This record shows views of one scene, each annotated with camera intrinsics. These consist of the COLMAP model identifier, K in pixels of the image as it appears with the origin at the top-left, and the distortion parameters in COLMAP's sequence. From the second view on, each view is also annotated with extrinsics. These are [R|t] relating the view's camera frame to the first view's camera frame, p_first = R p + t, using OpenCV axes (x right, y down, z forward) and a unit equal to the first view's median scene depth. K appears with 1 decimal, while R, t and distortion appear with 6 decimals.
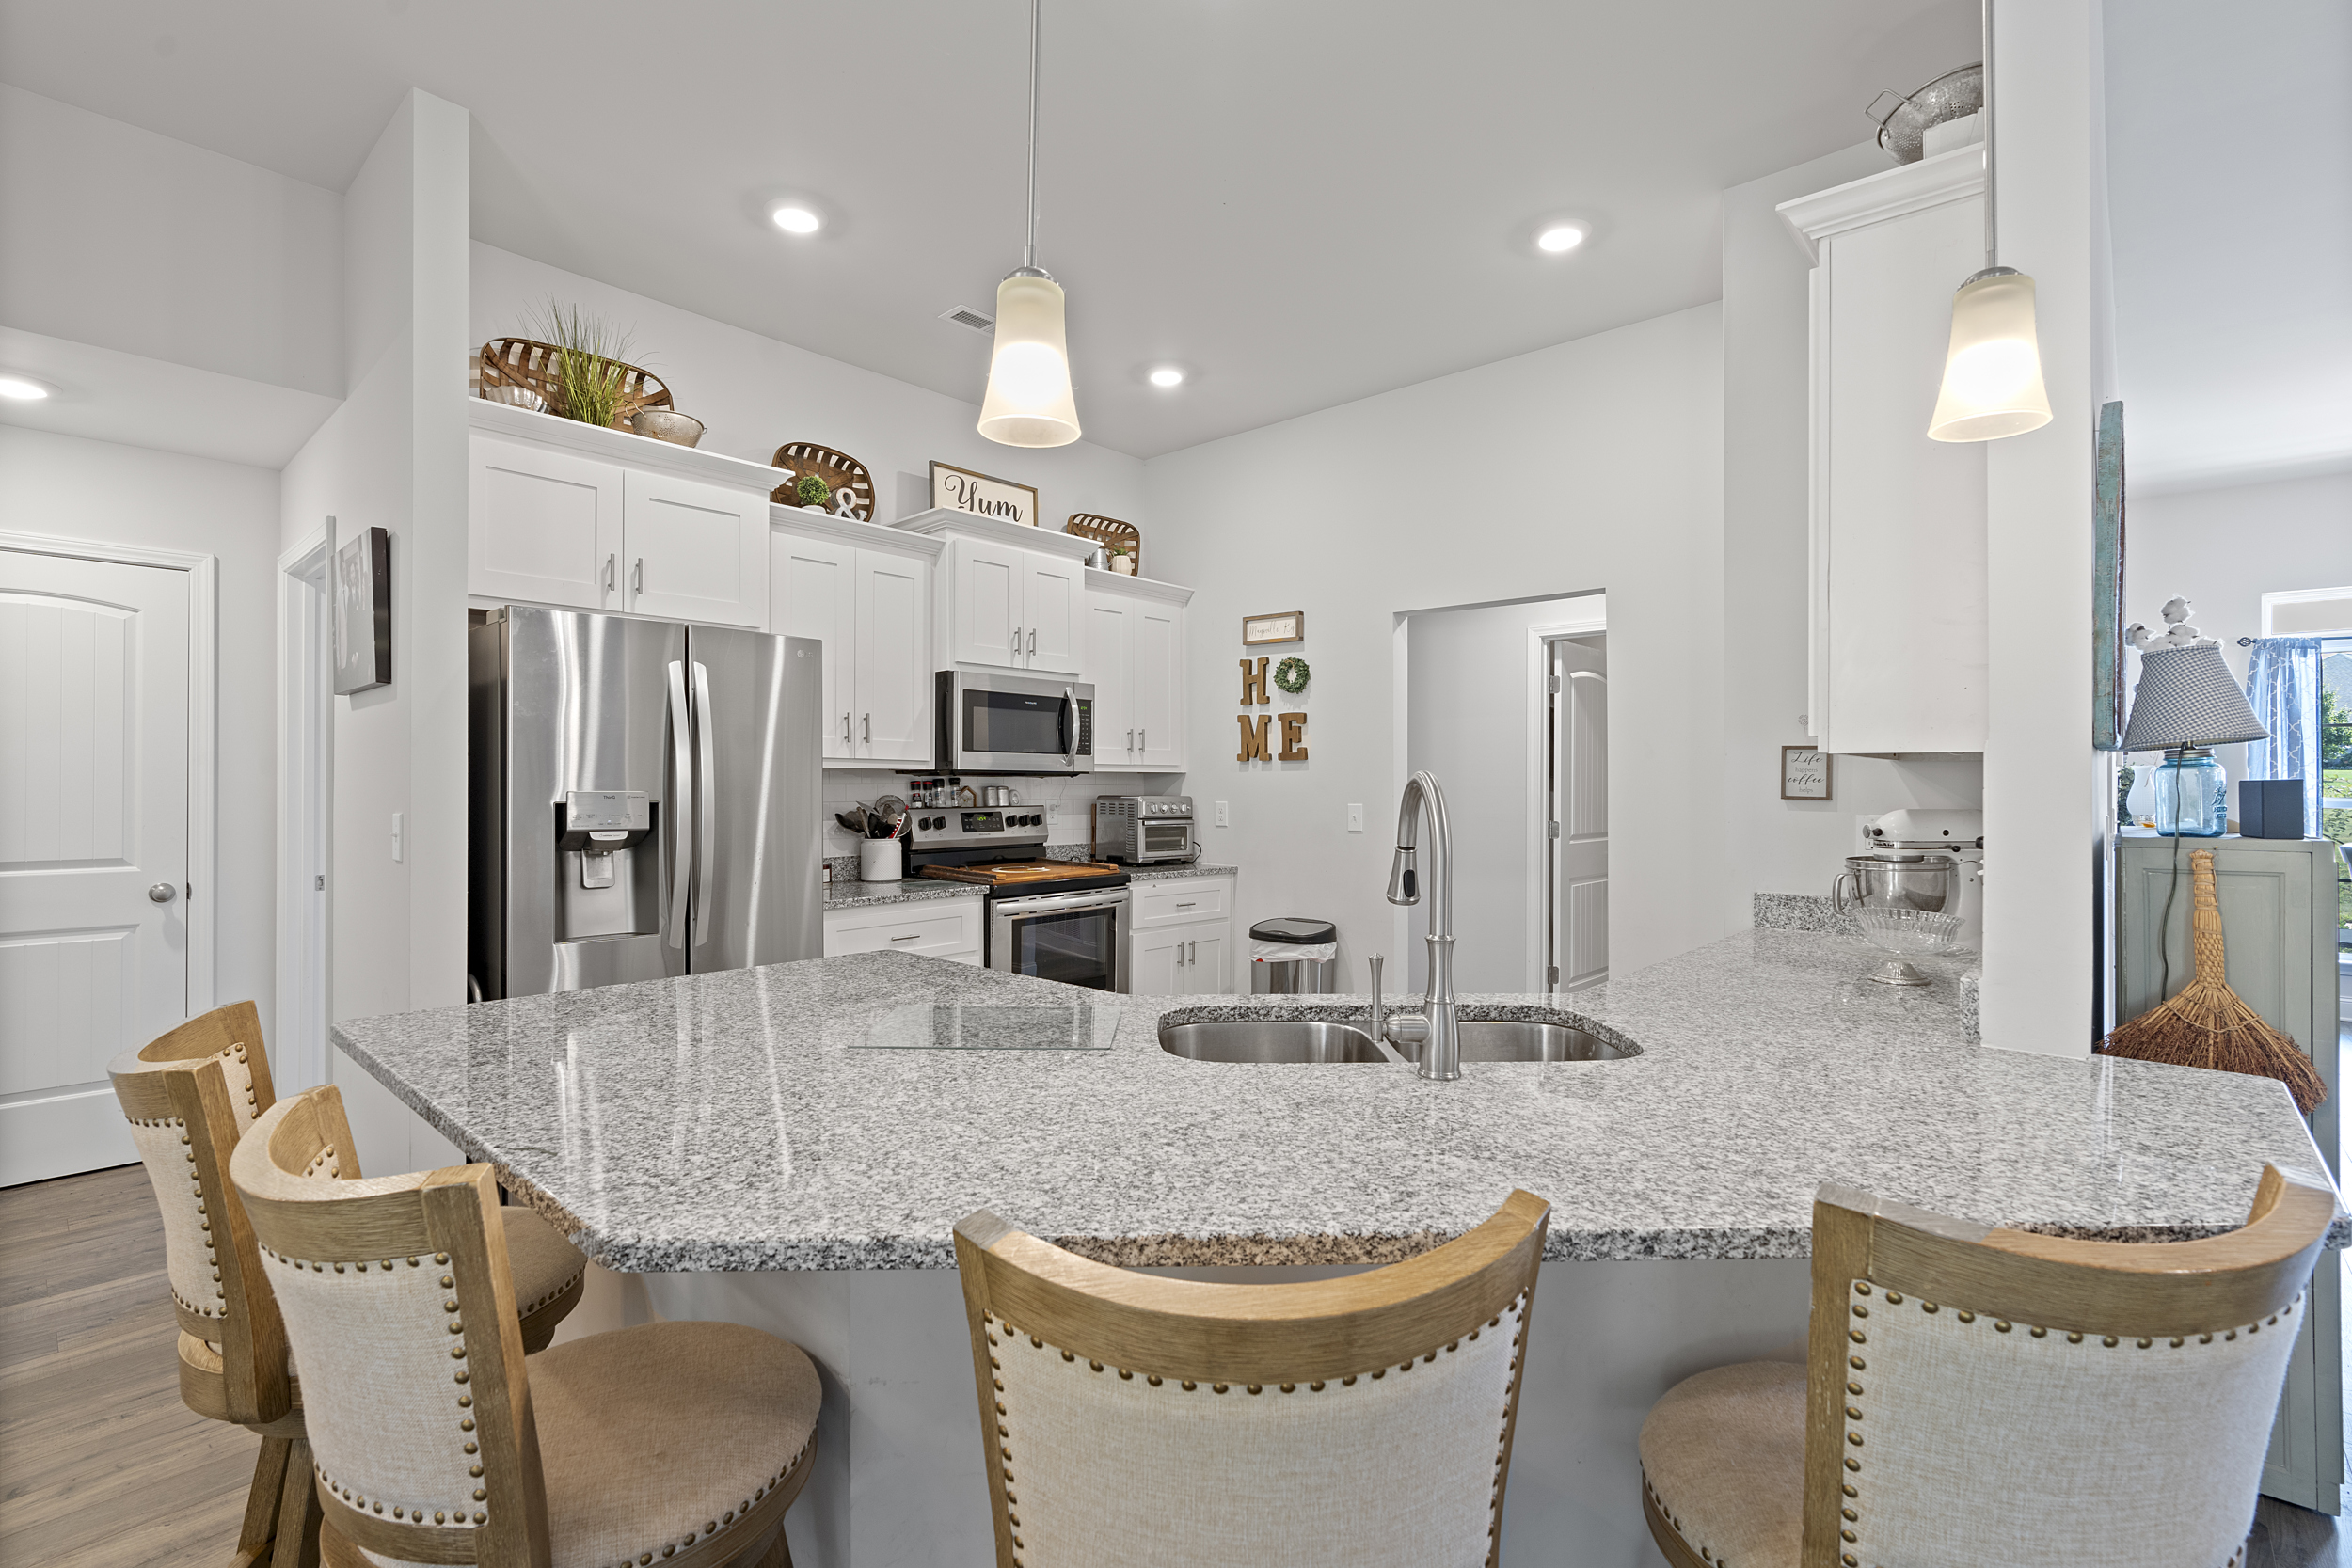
lens RADIAL K [[1070.6, 0, 1173.4], [0, 1070.6, 785.5], [0, 0, 1]] dist [-0.004994, 0.001914]
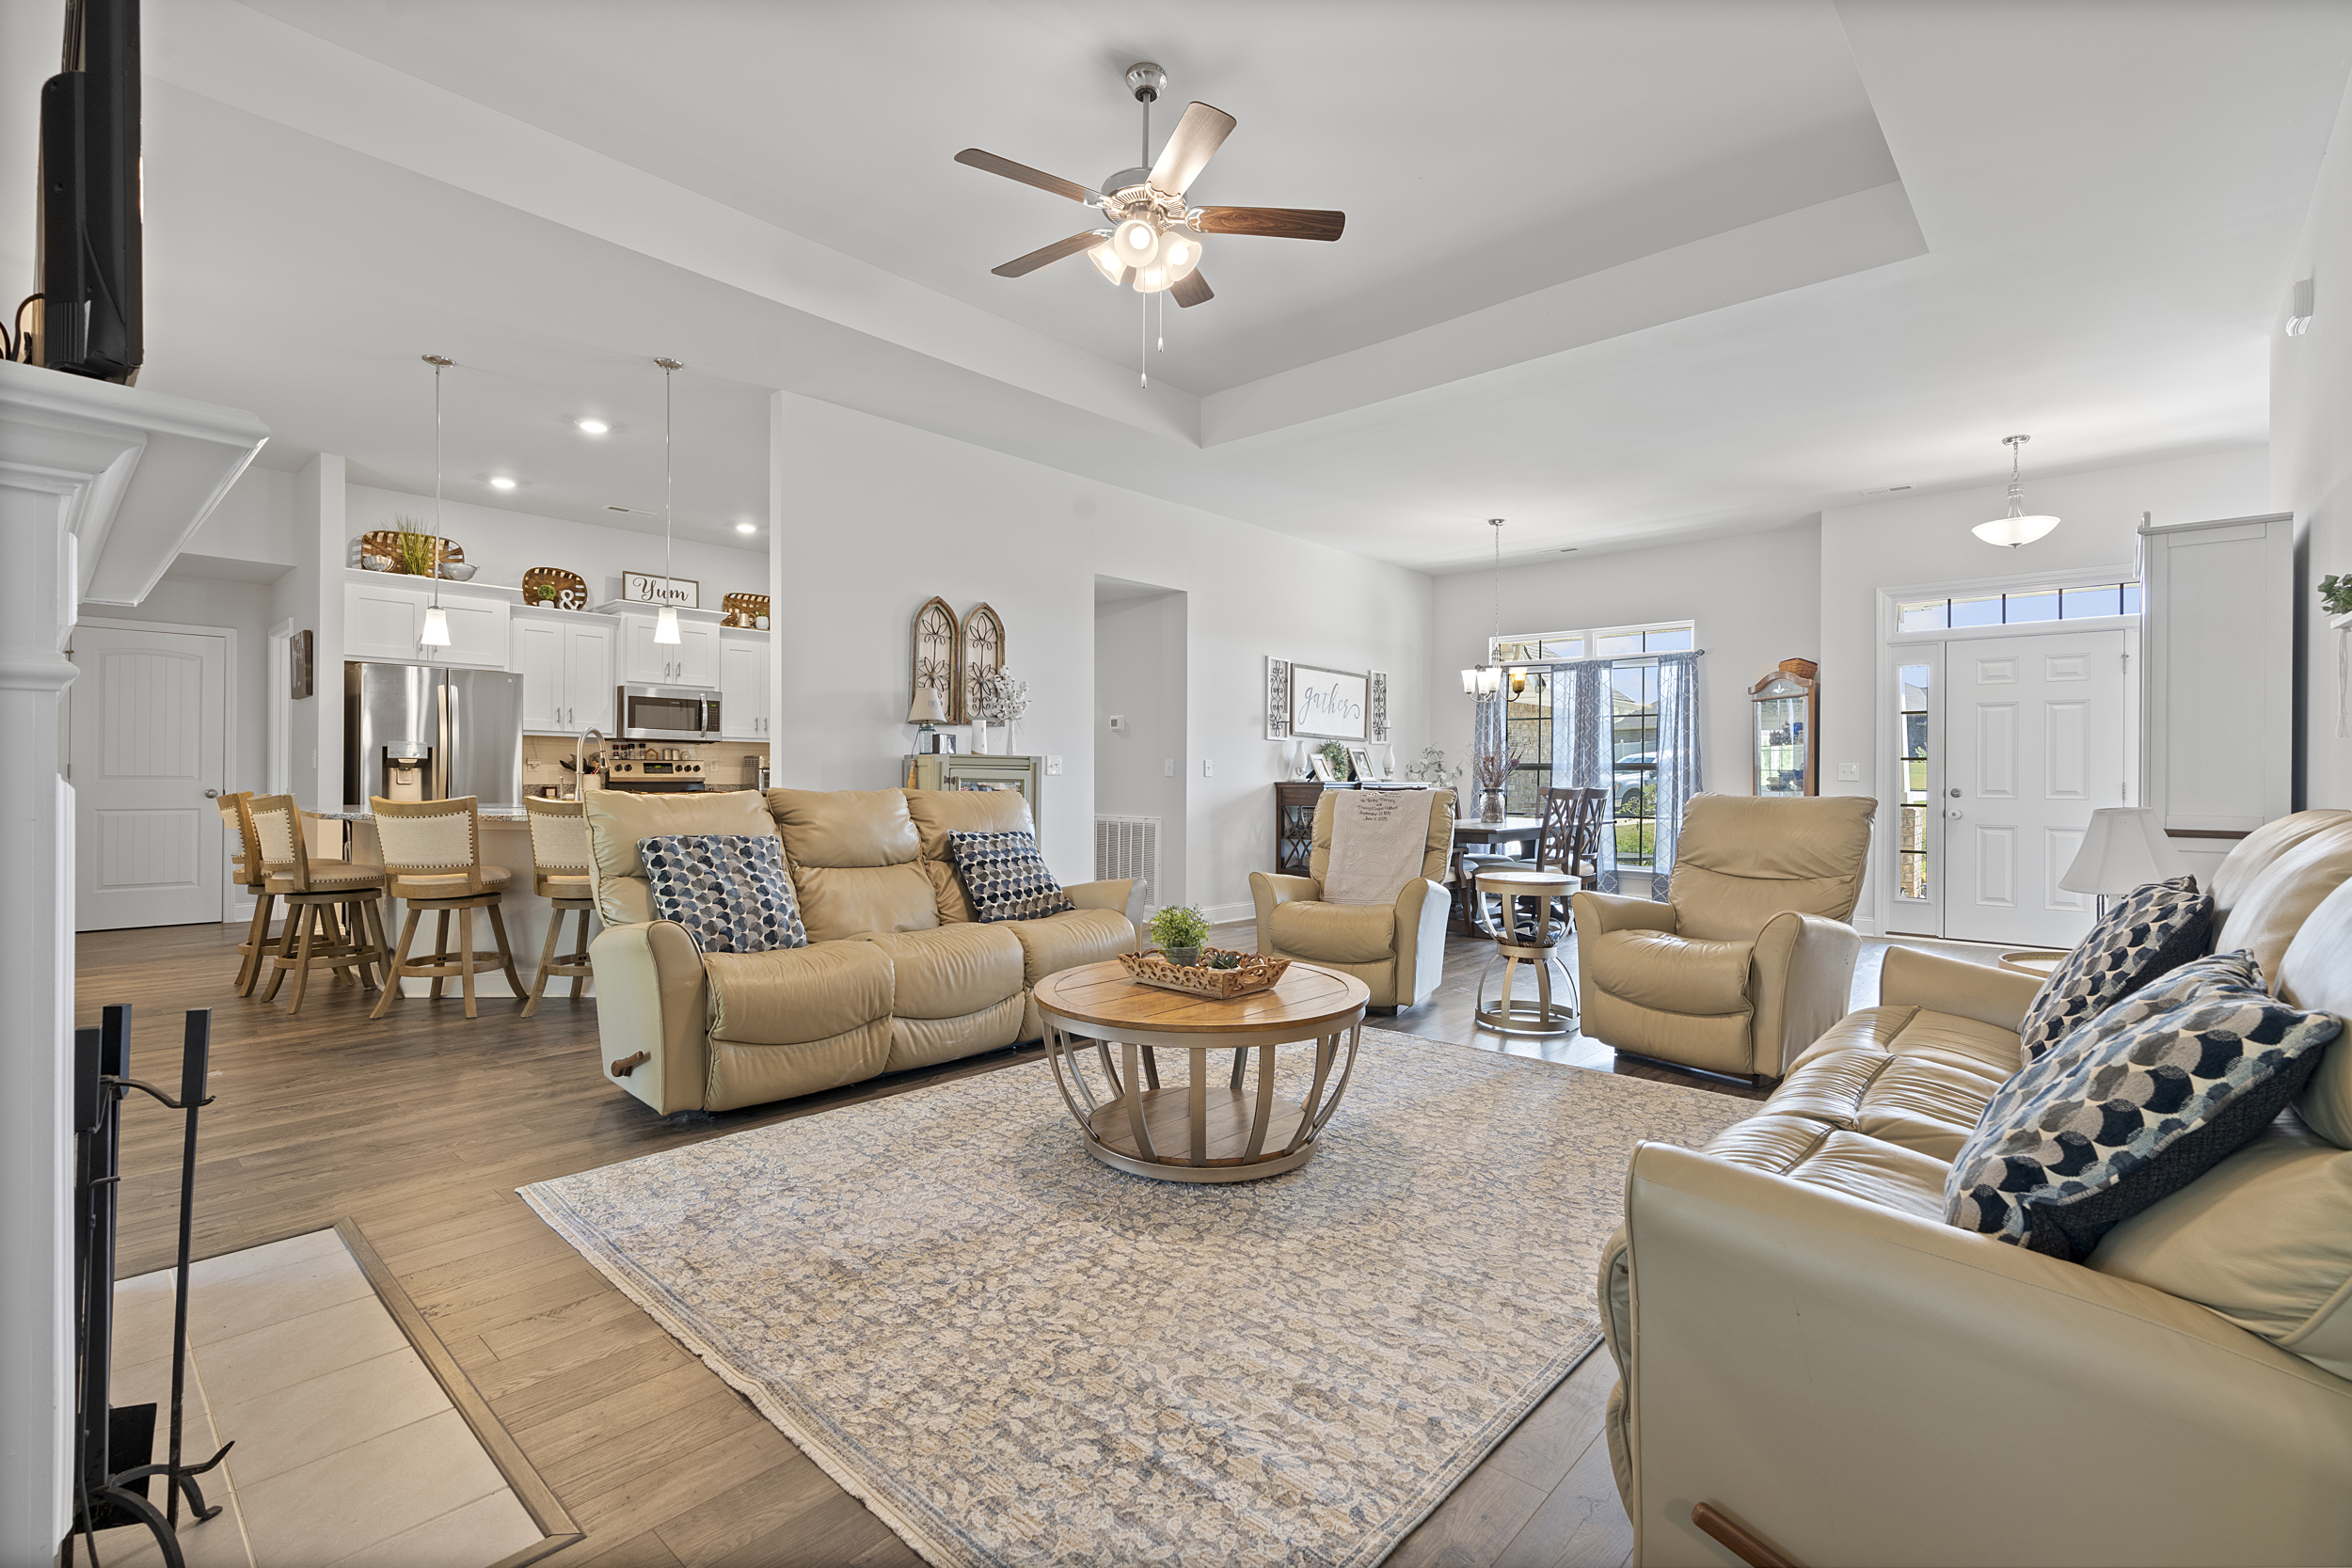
lens RADIAL K [[1070.6, 0, 1181.7], [0, 1070.6, 782.7], [0, 0, 1]] dist [-0.004994, 0.001914]
pose [[0.999989, 0.001500, -0.004455, 0.787671], [-0.001481, 0.999990, 0.004280, 0.054785], [0.004461, -0.004273, 0.999981, -0.889794]]
